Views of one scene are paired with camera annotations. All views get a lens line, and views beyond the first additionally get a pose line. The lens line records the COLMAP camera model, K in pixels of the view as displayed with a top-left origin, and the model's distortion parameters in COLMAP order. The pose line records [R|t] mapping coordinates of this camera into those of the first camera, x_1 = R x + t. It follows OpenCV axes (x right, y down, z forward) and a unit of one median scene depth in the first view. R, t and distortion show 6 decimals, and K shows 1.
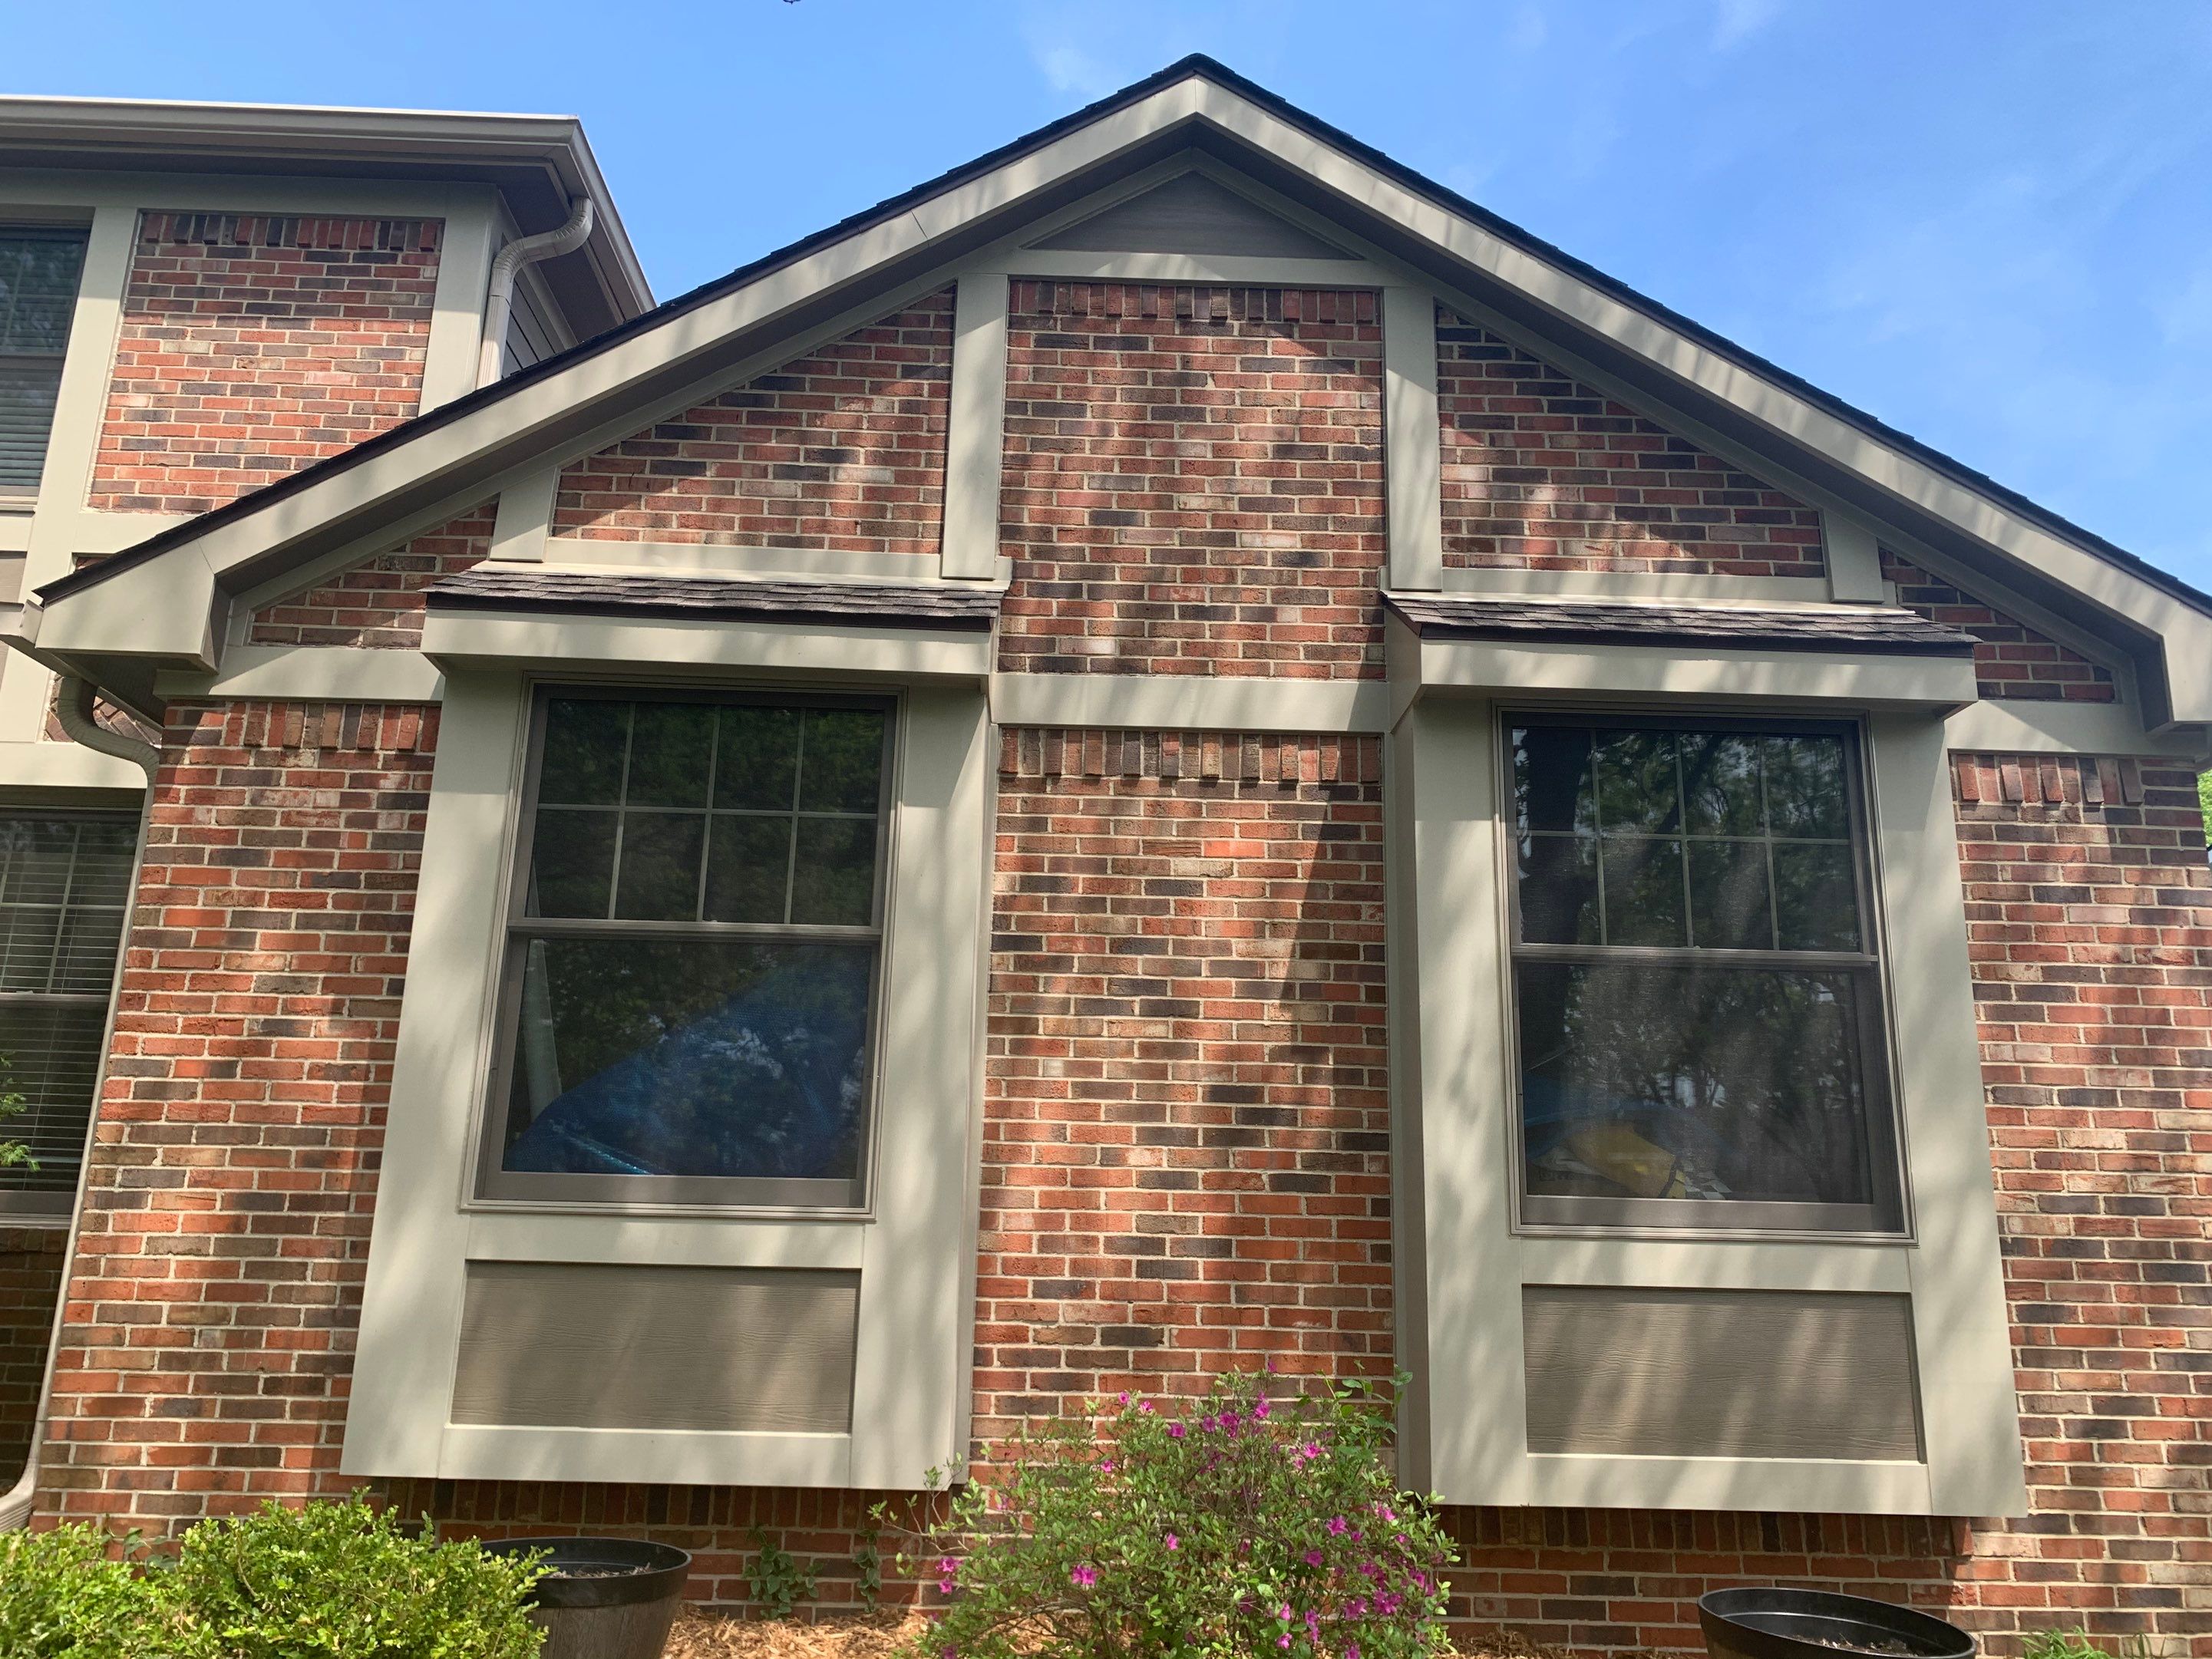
lens RADIAL K [[1687.8, 0, 1098.4], [0, 1687.8, 814.2], [0, 0, 1]] dist [0.060929, -0.085323]
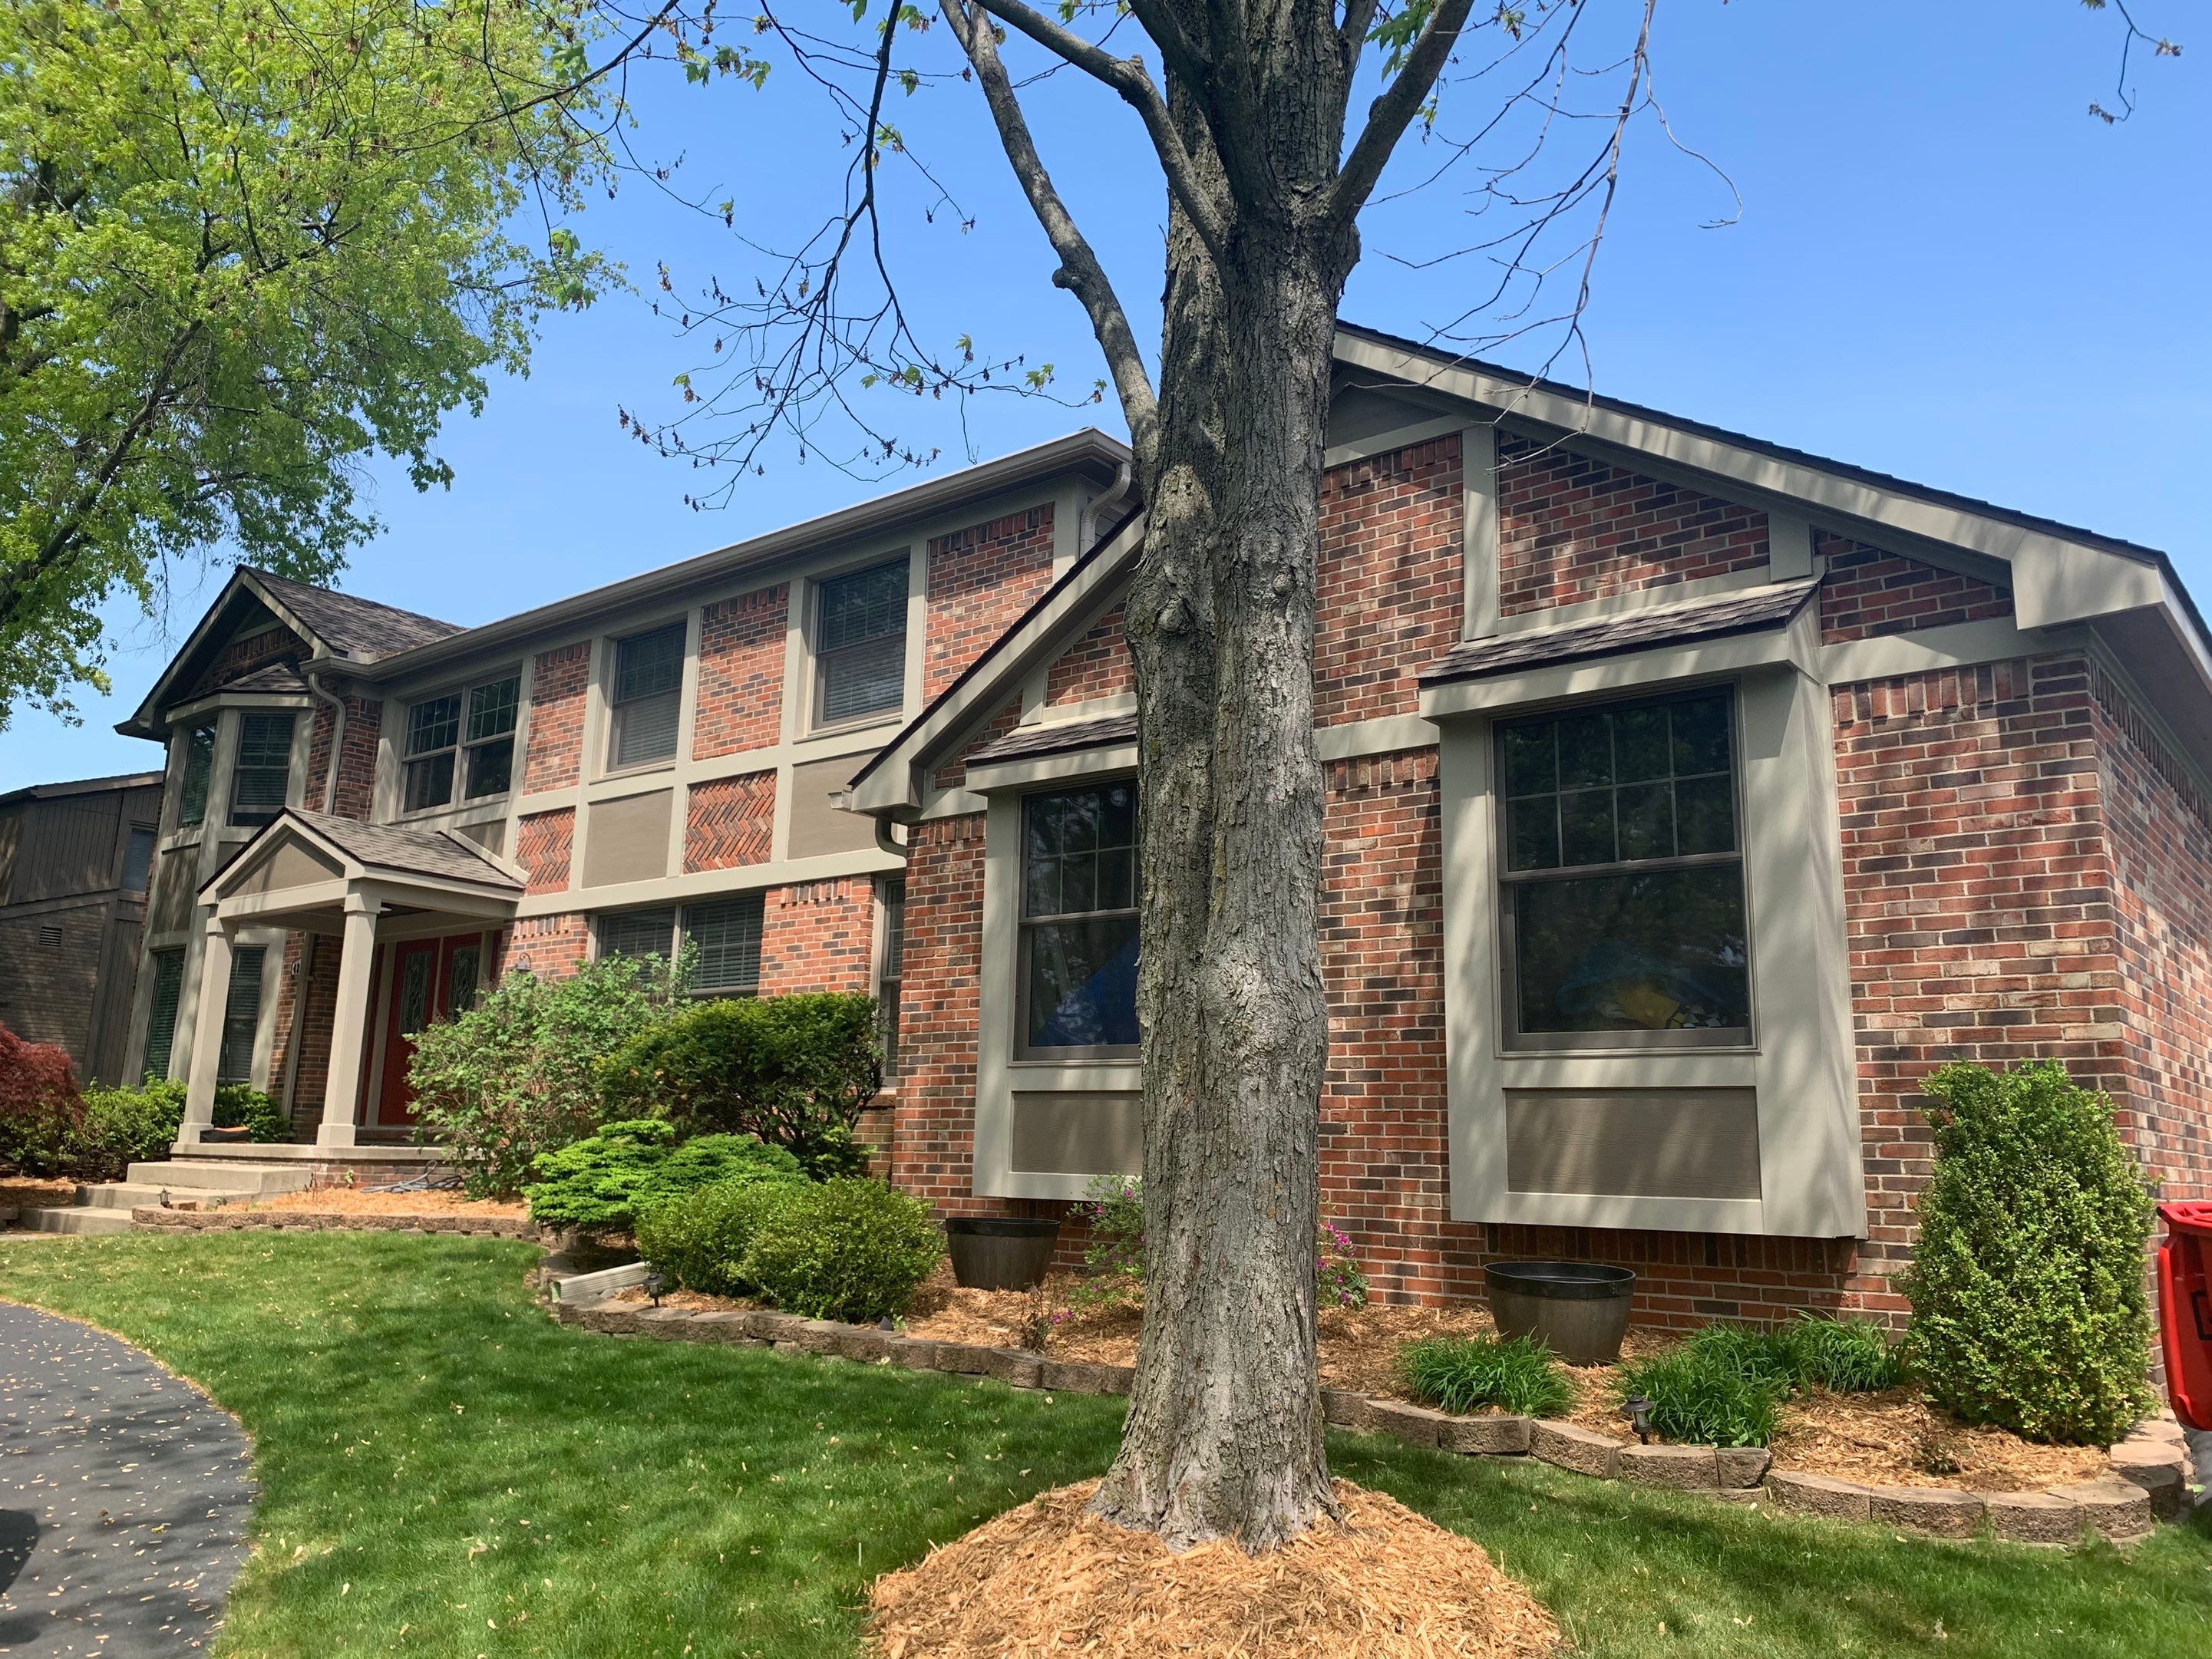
lens RADIAL K [[1687.8, 0, 1098.4], [0, 1687.8, 814.2], [0, 0, 1]] dist [0.060929, -0.085323]
pose [[0.759471, -0.135755, -0.636219, 0.897764], [0.160349, 0.986874, -0.019165, -0.005775], [0.630469, -0.087462, 0.771271, -0.391150]]
